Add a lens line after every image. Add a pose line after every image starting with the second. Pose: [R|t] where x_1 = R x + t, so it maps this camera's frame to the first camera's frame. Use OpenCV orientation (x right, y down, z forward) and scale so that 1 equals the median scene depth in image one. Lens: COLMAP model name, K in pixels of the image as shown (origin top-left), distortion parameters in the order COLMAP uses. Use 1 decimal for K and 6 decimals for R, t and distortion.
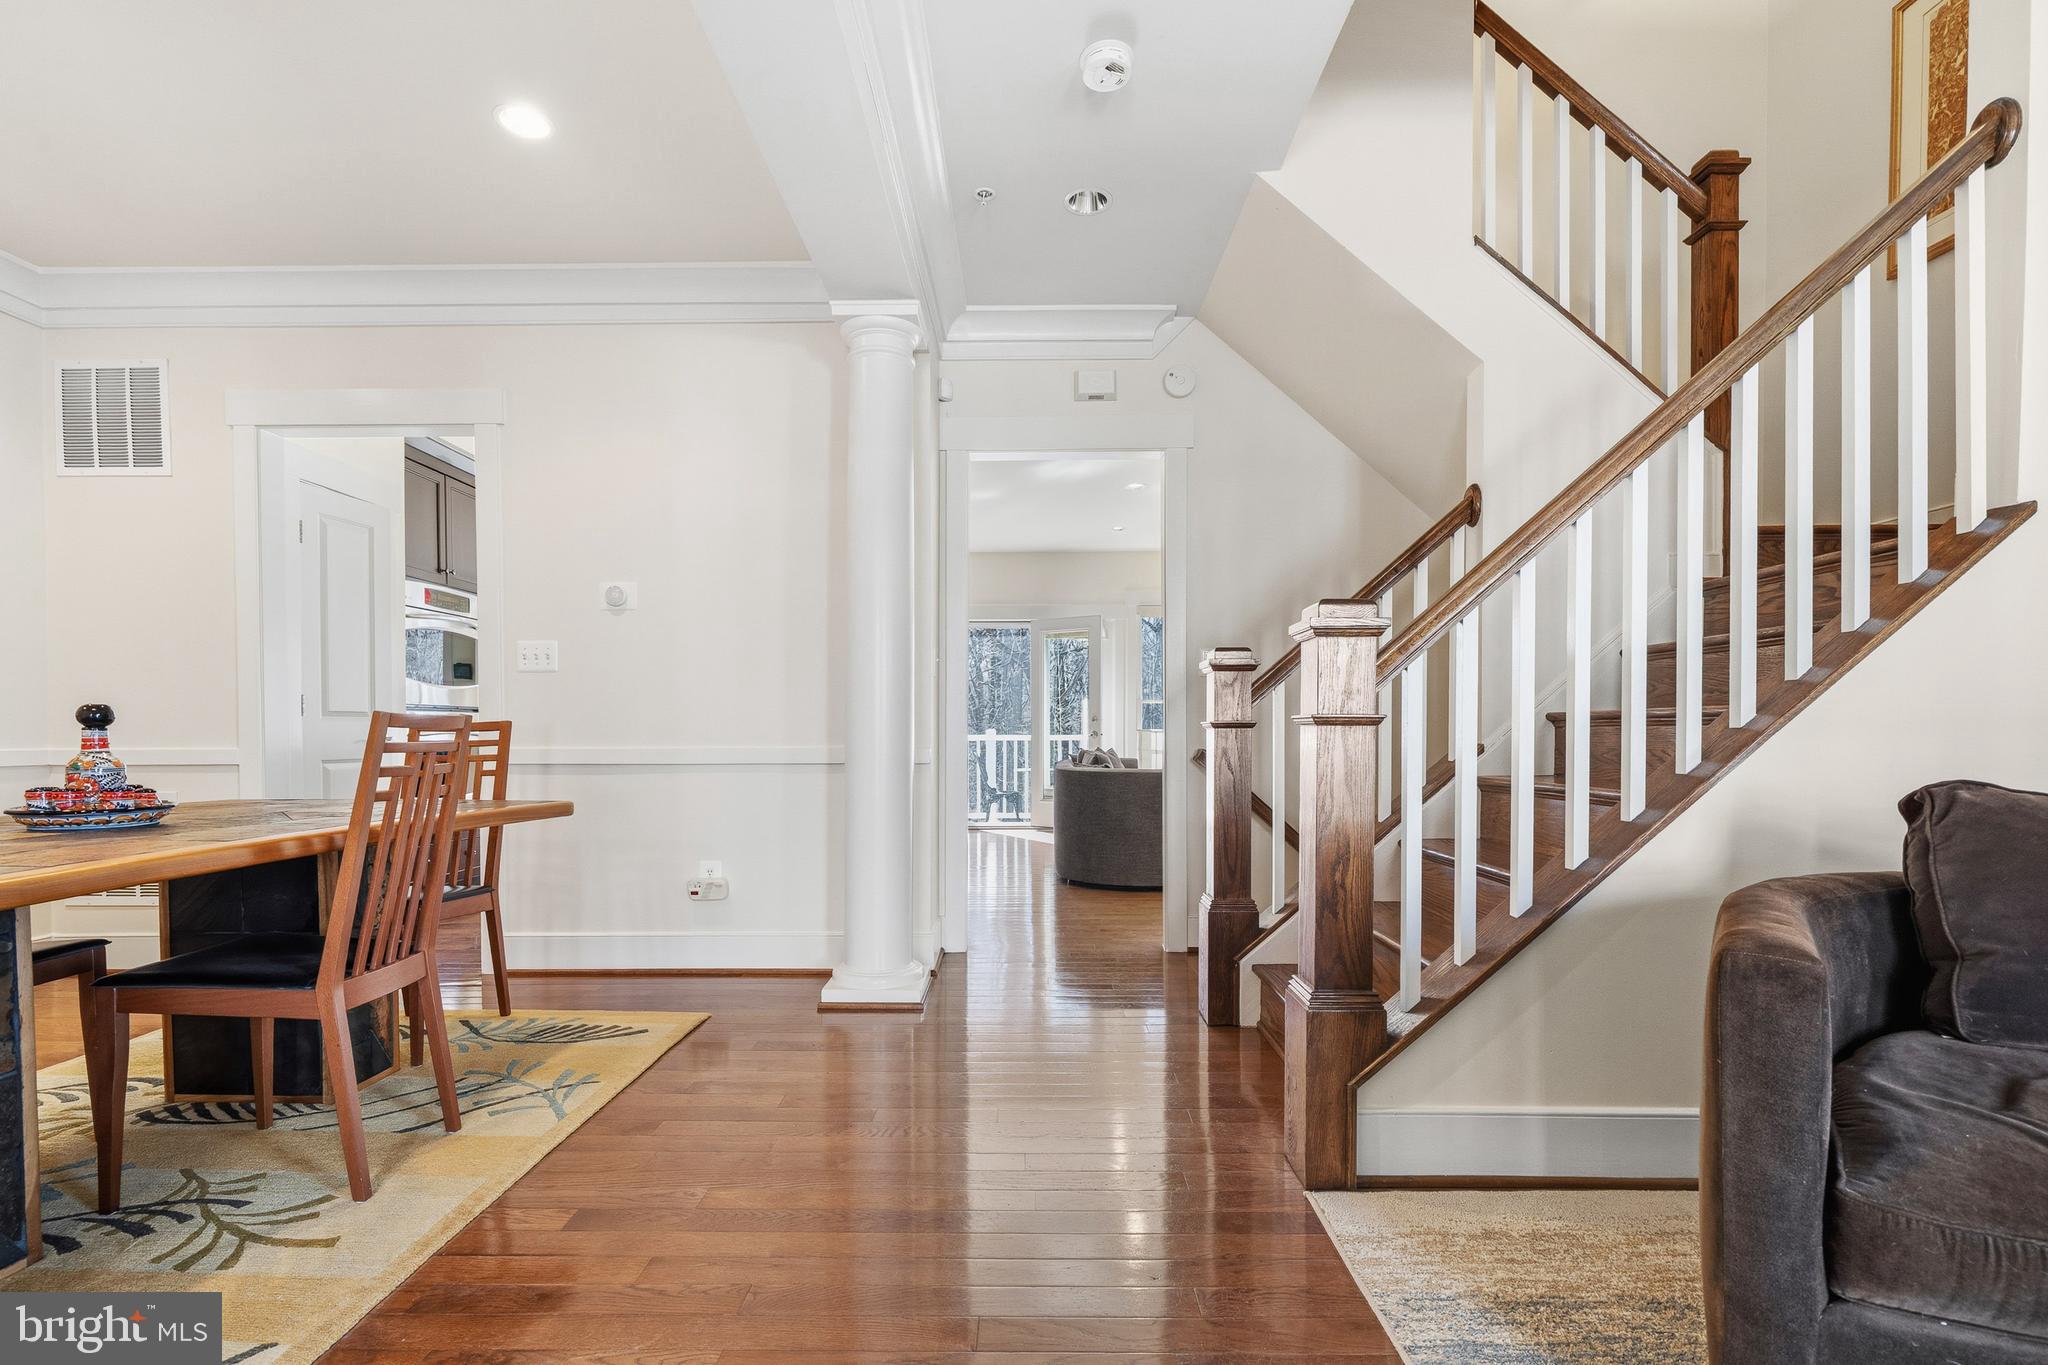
lens RADIAL K [[929.6, 0, 1025.2], [0, 929.6, 712.8], [0, 0, 1]] dist [0.000426, 0.000197]
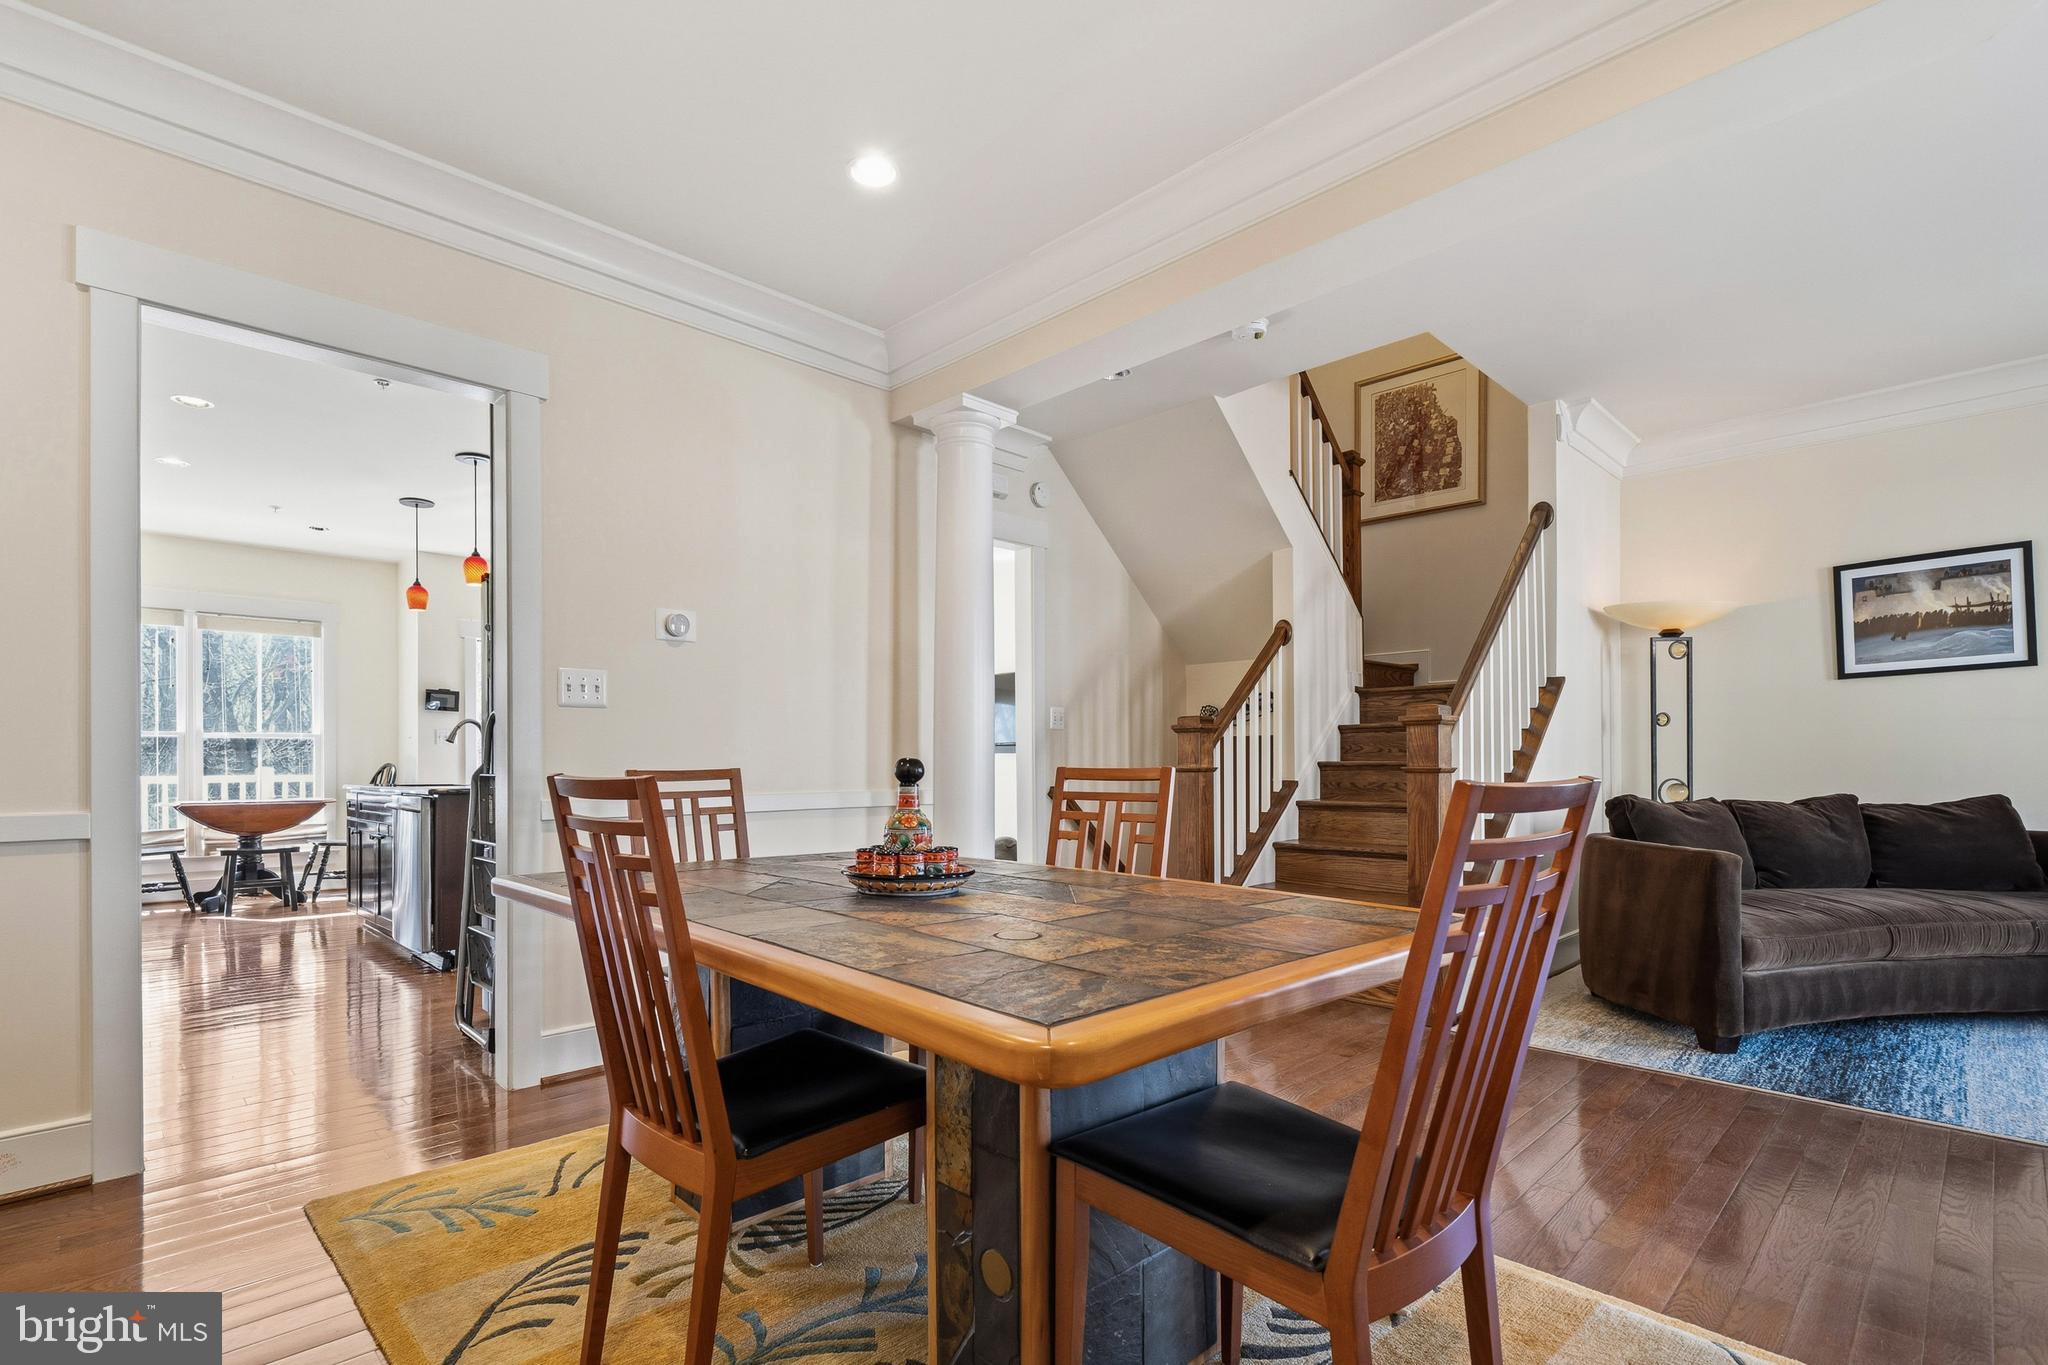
lens RADIAL K [[929.6, 0, 1025.2], [0, 929.6, 712.8], [0, 0, 1]] dist [0.000426, 0.000197]
pose [[0.722719, 0.040258, 0.689969, -0.984674], [-0.014525, 0.998966, -0.043073, -0.010118], [-0.690990, 0.021108, 0.722556, 0.156835]]
